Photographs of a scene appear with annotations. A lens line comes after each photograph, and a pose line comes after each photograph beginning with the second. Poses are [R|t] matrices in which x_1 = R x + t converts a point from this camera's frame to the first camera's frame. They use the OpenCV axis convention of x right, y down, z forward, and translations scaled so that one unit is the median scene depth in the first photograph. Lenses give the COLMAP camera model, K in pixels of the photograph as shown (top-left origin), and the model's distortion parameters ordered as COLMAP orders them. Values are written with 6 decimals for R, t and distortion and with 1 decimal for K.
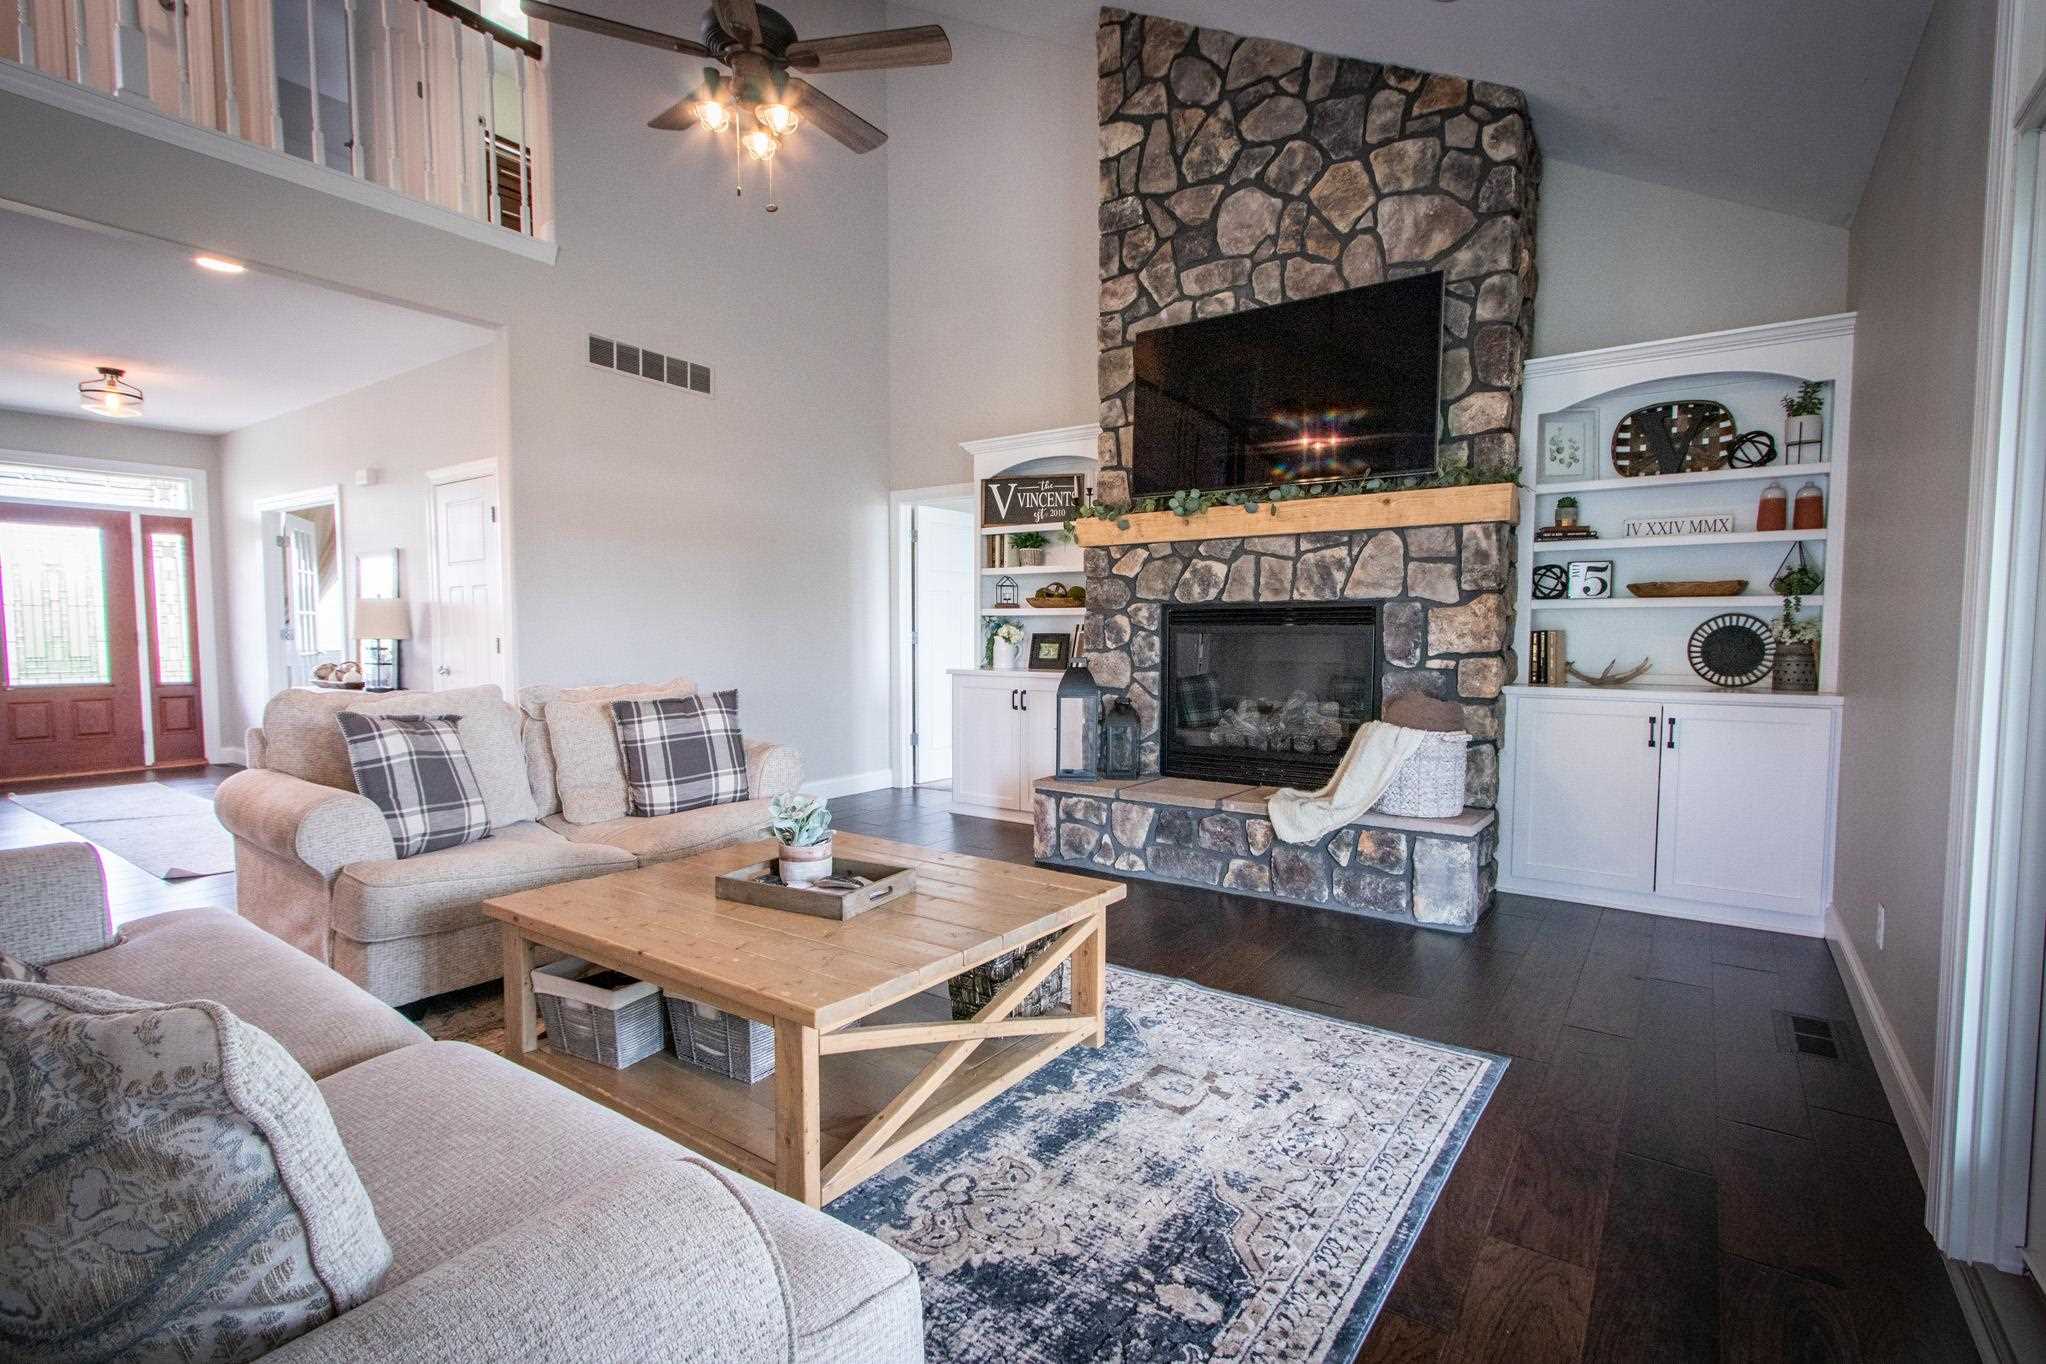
lens RADIAL K [[954.7, 0, 1024.6], [0, 954.7, 690.2], [0, 0, 1]] dist [0.007926, 0.000044]
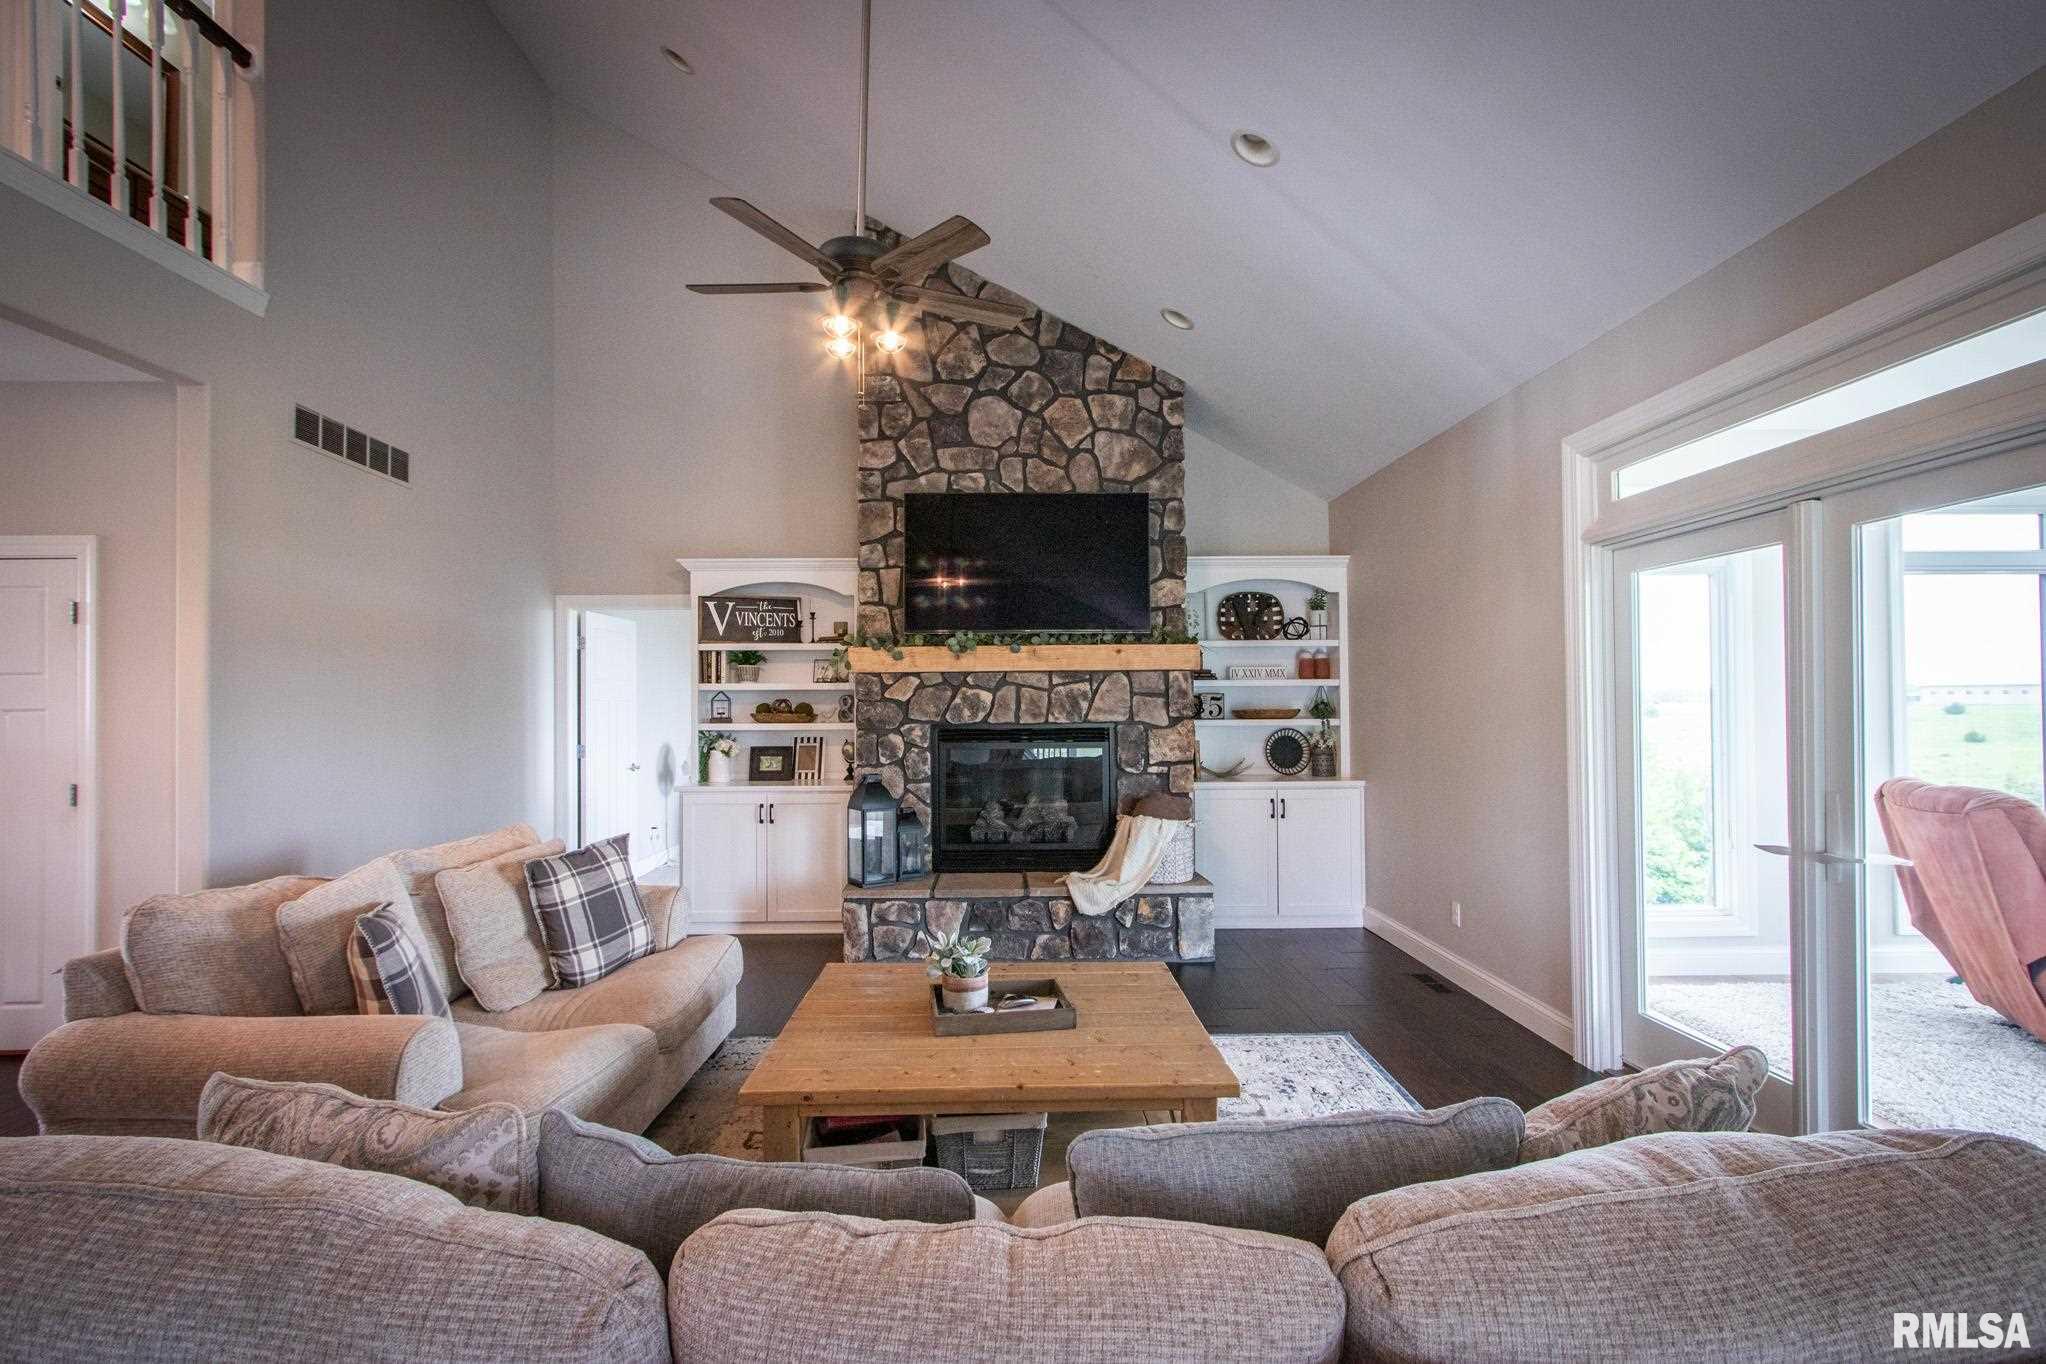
lens RADIAL K [[954.7, 0, 974.3], [0, 954.7, 686.3], [0, 0, 1]] dist [0.007926, 0.000044]
pose [[0.804378, 0.000385, 0.594117, -0.572073], [0.044347, 0.997171, -0.060688, -0.071530], [-0.592460, 0.075163, 0.802086, 0.033682]]
